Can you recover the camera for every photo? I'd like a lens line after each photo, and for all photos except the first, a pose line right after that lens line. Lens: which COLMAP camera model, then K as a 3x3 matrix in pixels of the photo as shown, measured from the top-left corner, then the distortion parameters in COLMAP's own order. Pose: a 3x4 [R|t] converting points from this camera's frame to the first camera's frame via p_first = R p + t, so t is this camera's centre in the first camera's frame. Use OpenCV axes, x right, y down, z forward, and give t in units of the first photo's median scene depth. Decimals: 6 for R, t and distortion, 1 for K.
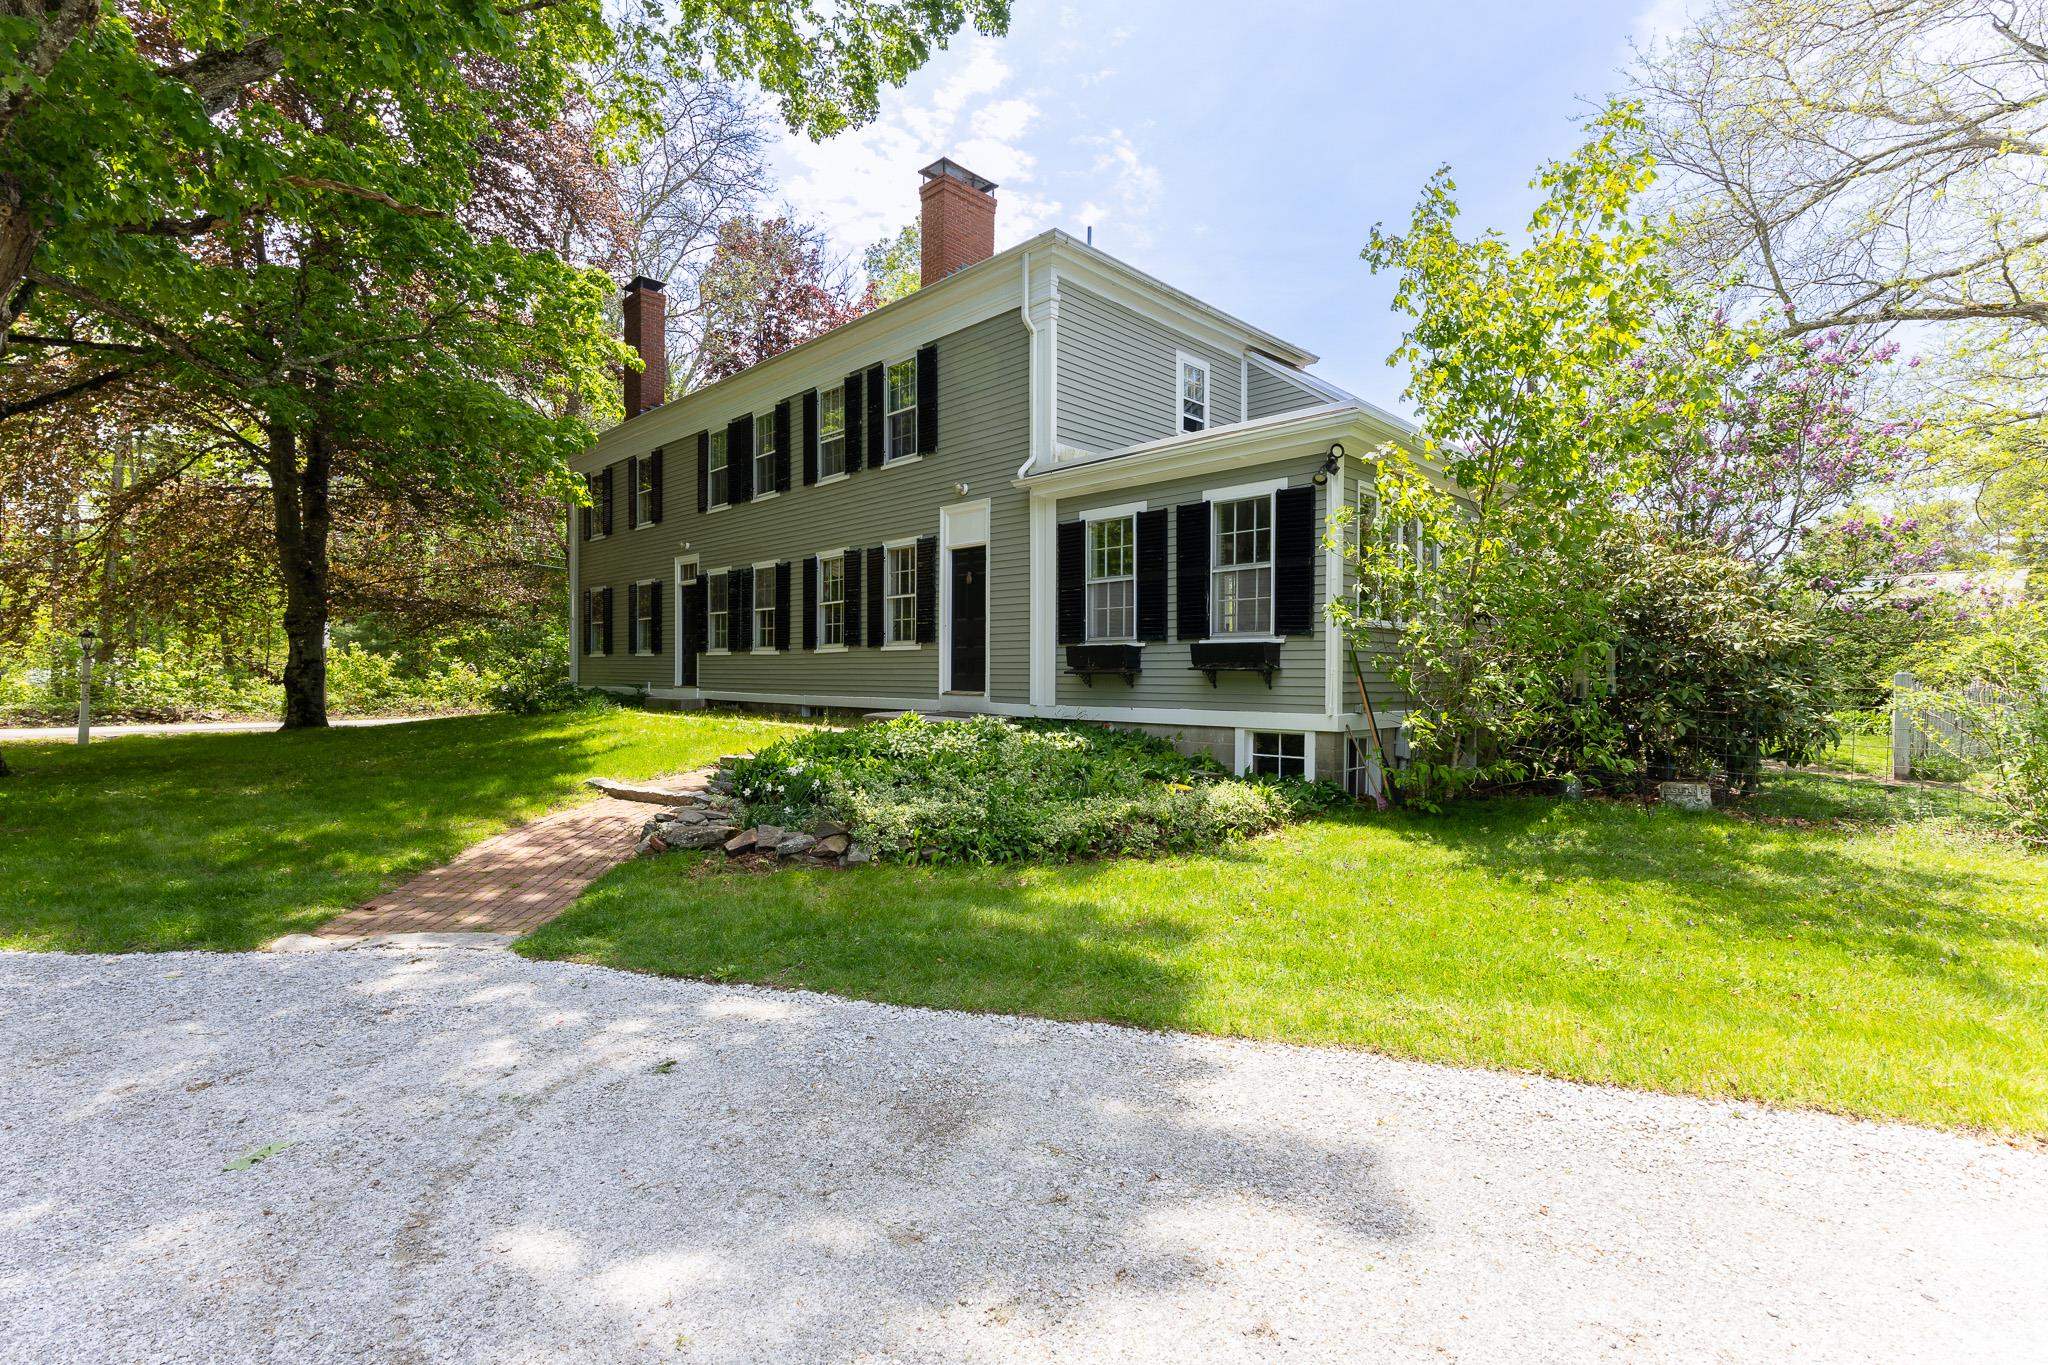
lens RADIAL K [[963.3, 0, 1024.0], [0, 963.3, 682.5], [0, 0, 1]] dist [-0.000307, 0.000009]
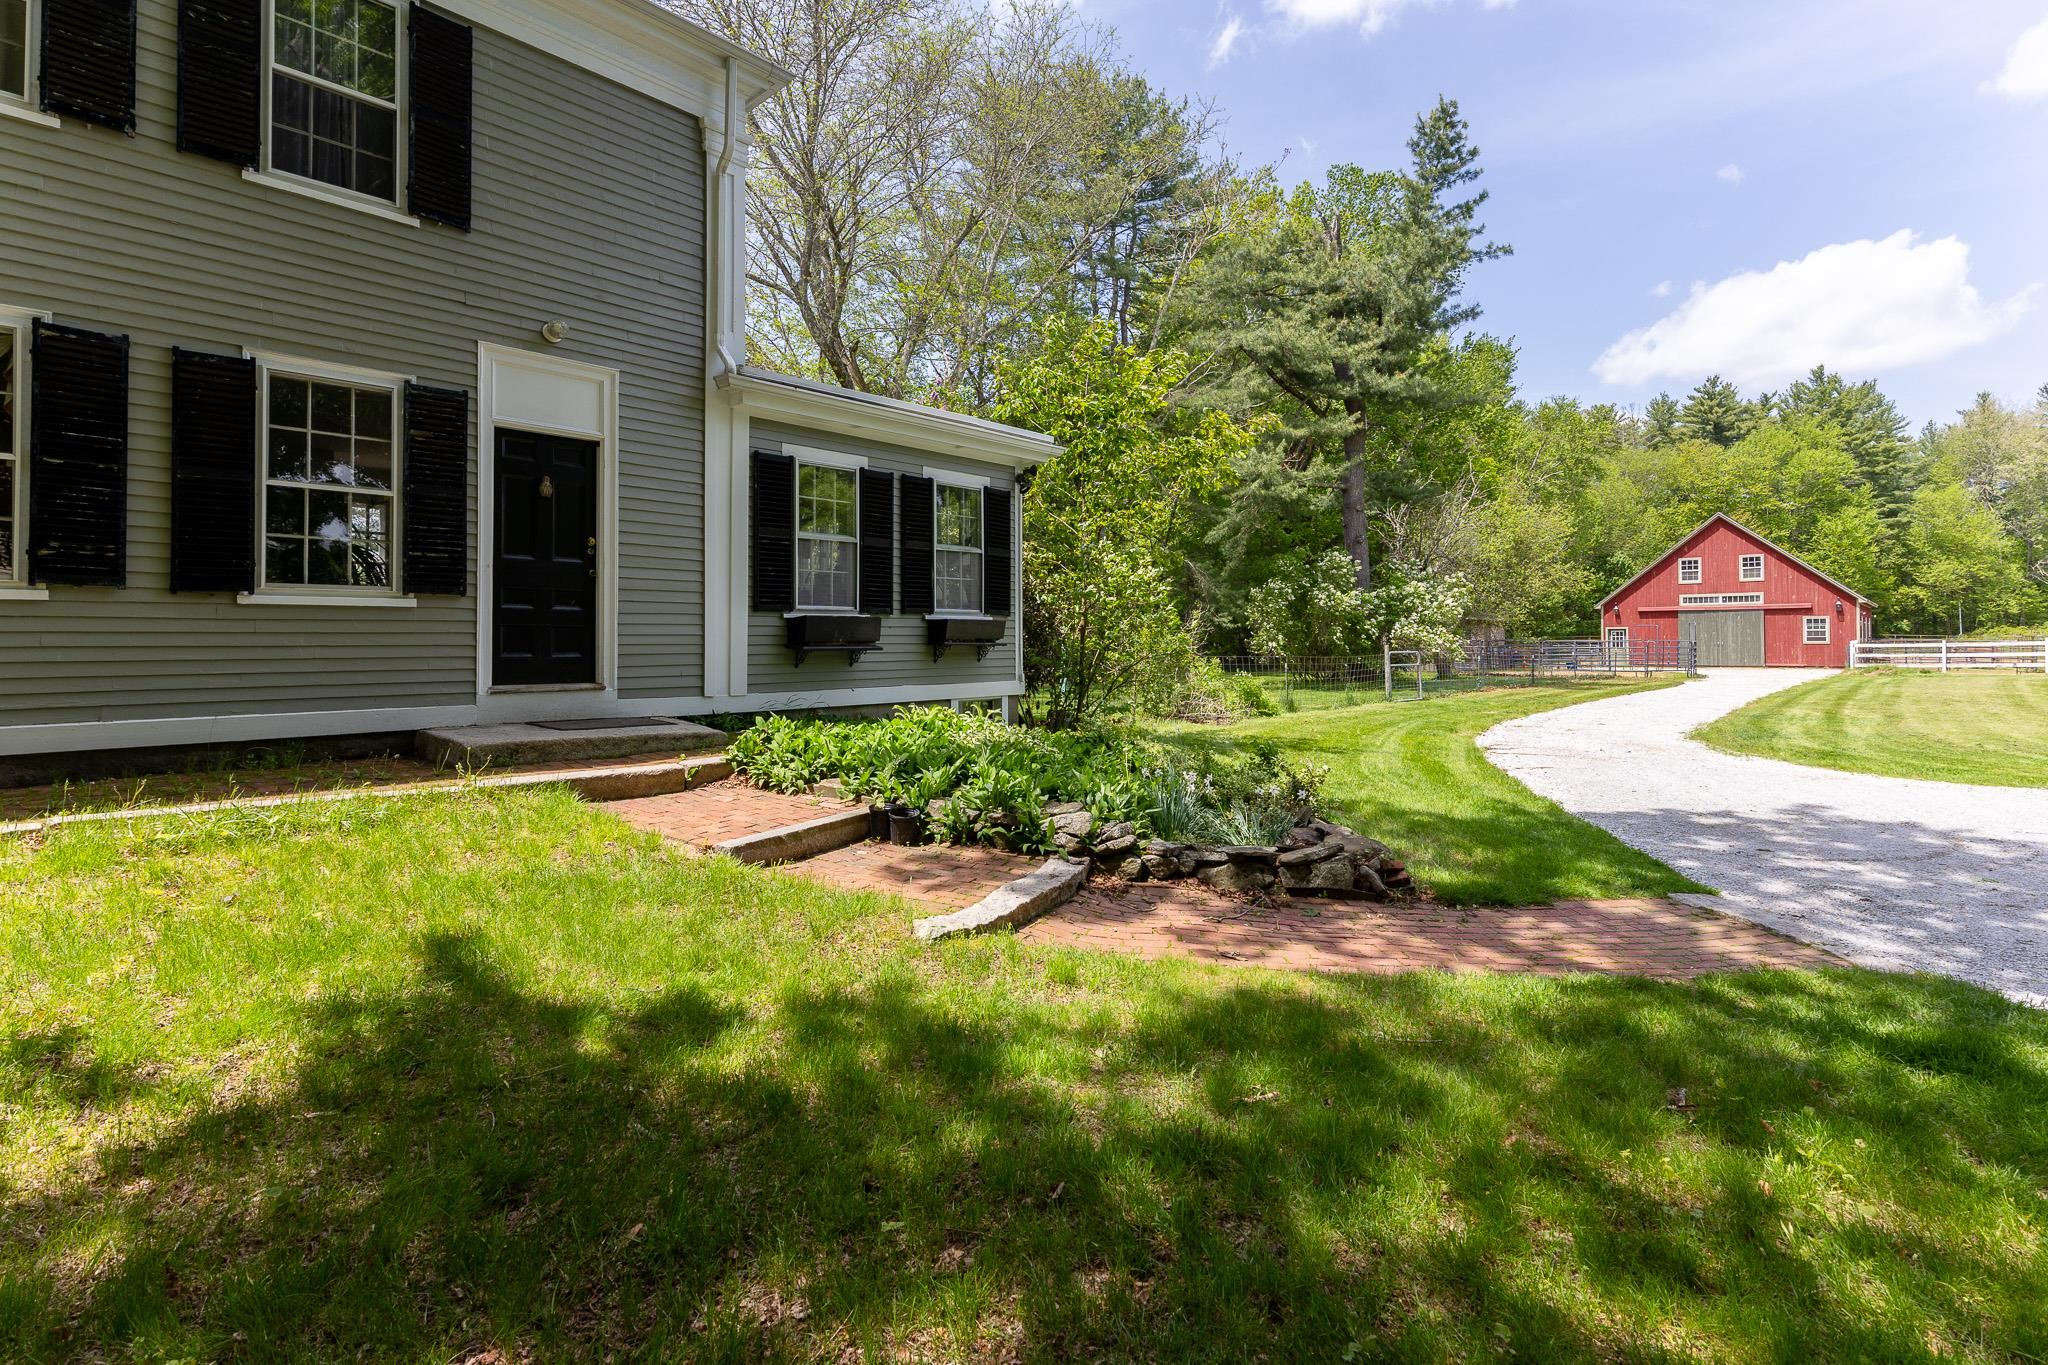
lens RADIAL K [[955.1, 0, 1029.1], [0, 955.1, 631.0], [0, 0, 1]] dist [0.001293, 0.000185]
pose [[-0.040679, 0.002228, 0.999170, -0.716963], [0.006179, 0.999979, -0.001978, -0.022009], [-0.999153, 0.006094, -0.040692, 0.826506]]
